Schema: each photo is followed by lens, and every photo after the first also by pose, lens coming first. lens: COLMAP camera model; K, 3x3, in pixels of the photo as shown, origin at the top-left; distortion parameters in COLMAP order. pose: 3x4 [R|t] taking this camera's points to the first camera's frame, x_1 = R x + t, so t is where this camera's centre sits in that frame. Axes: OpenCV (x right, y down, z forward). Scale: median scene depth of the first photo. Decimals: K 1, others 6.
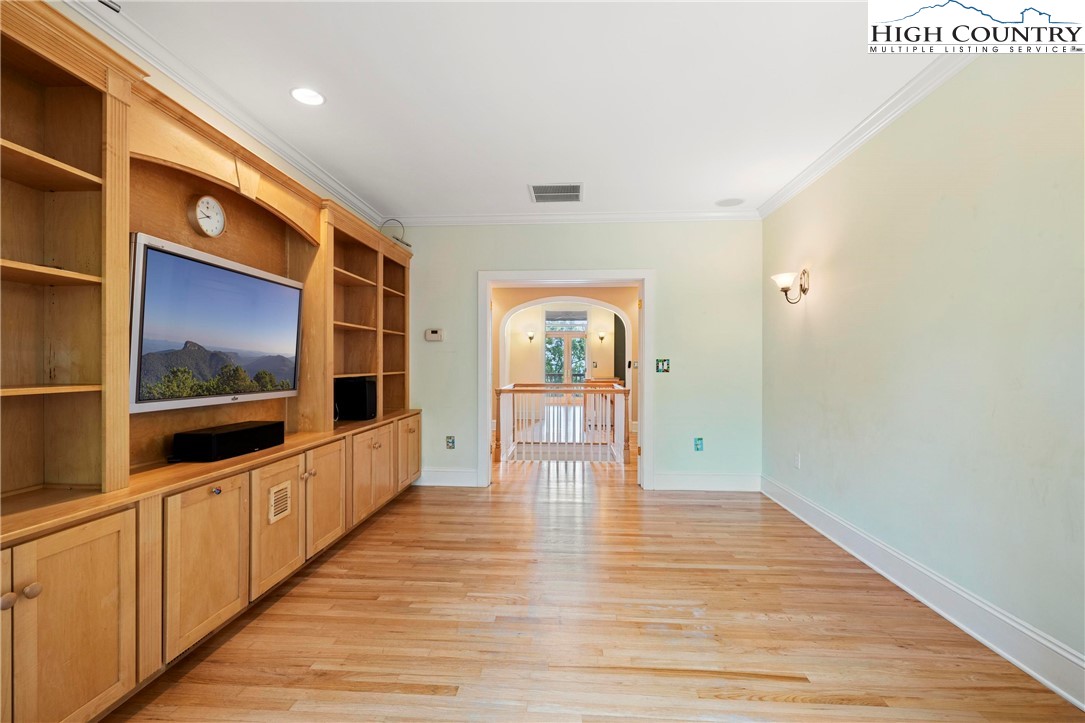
lens RADIAL K [[489.2, 0, 541.5], [0, 489.2, 361.8], [0, 0, 1]] dist [-0.004644, -0.000673]
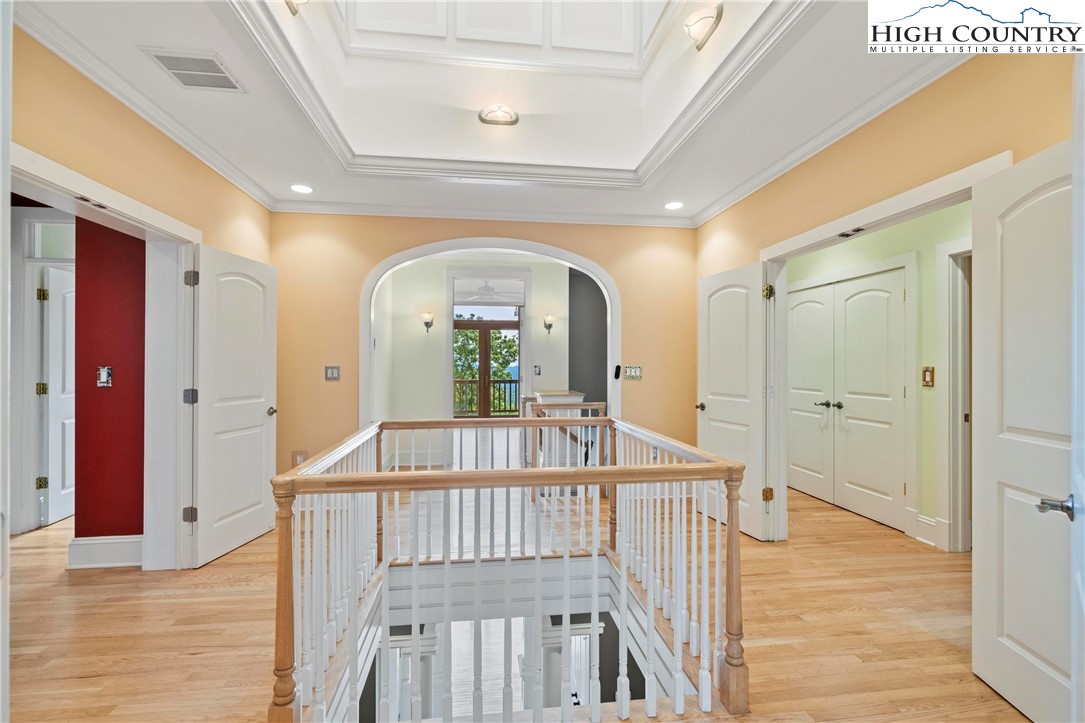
lens RADIAL K [[489.2, 0, 535.9], [0, 489.2, 364.9], [0, 0, 1]] dist [-0.004644, -0.000673]
pose [[0.983598, -0.001213, 0.180368, -0.000690], [0.000148, 0.999982, 0.005917, -0.004321], [-0.180372, -0.005793, 0.983581, 0.418447]]
